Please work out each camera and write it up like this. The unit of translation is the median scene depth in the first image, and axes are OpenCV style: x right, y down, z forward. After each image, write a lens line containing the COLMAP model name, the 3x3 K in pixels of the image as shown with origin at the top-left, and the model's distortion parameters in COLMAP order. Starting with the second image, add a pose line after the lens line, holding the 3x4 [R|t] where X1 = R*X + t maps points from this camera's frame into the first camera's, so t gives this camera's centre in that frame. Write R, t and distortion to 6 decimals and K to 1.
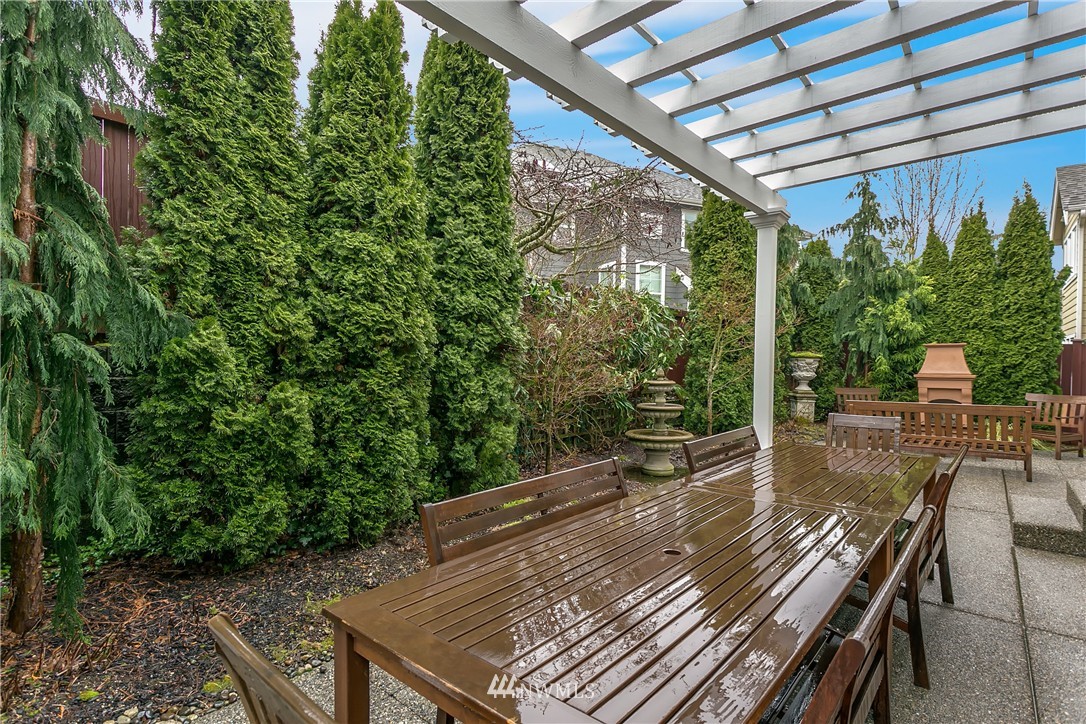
lens RADIAL K [[515.0, 0, 552.7], [0, 515.0, 358.2], [0, 0, 1]] dist [0.009149, -0.001229]
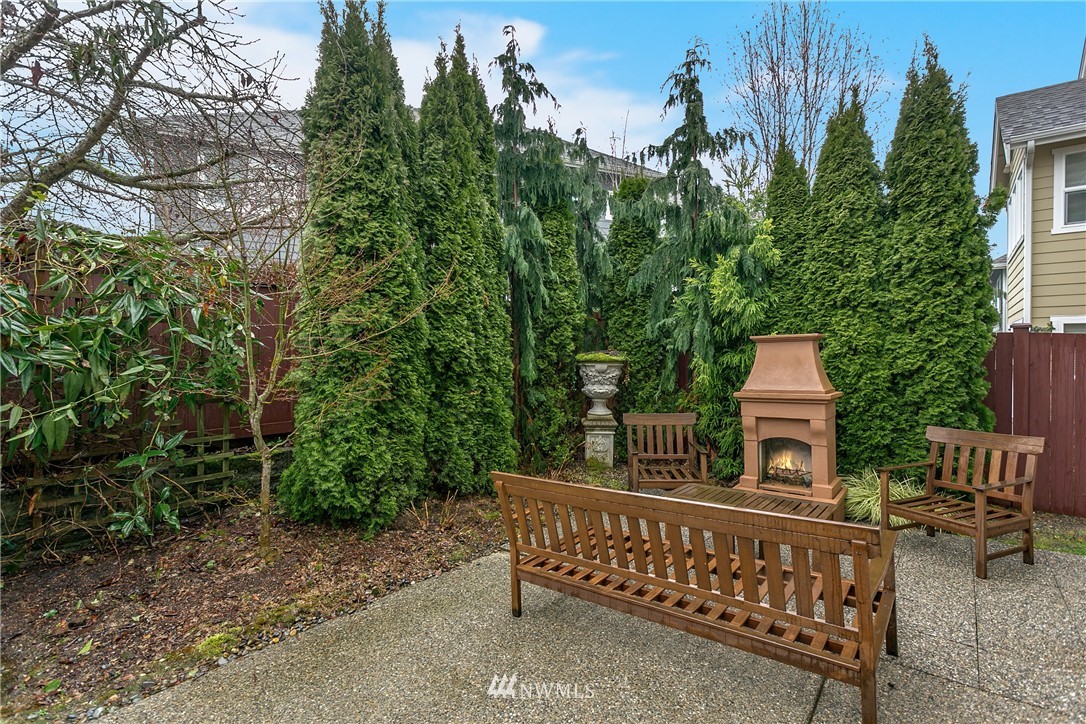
lens RADIAL K [[515.0, 0, 542.2], [0, 515.0, 359.4], [0, 0, 1]] dist [0.009149, -0.001229]
pose [[0.999232, -0.018545, 0.034523, 0.474148], [0.018426, 0.999823, 0.003737, -0.009186], [-0.034586, -0.003098, 0.999397, 0.458168]]
